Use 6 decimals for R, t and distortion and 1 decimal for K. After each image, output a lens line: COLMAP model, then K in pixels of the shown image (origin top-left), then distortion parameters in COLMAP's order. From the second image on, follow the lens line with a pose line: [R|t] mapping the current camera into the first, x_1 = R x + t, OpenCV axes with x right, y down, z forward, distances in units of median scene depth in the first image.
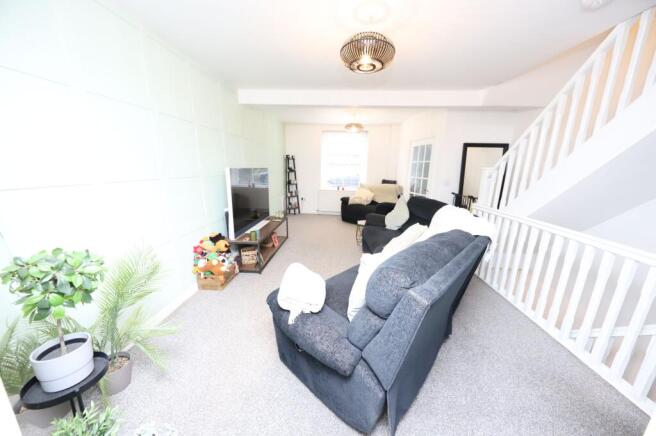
lens RADIAL K [[222.5, 0, 332.0], [0, 222.5, 217.0], [0, 0, 1]] dist [-0.000437, -0.000059]
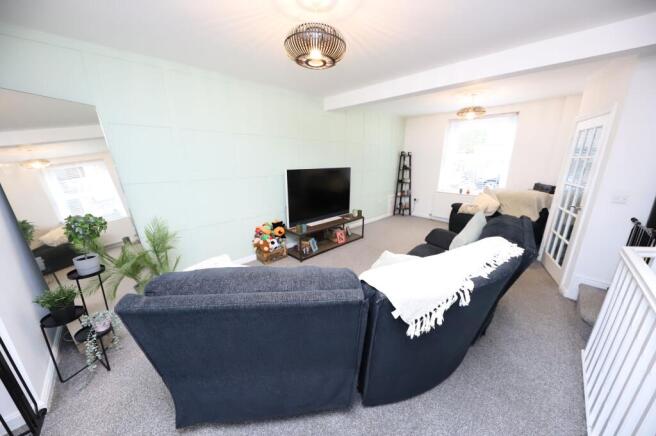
lens RADIAL K [[222.5, 0, 333.1], [0, 222.5, 221.5], [0, 0, 1]] dist [-0.000437, -0.000059]
pose [[0.750063, 0.161147, -0.641433, 0.227394], [-0.133924, 0.986777, 0.091303, -0.034770], [0.647665, 0.017420, 0.761726, 0.100388]]
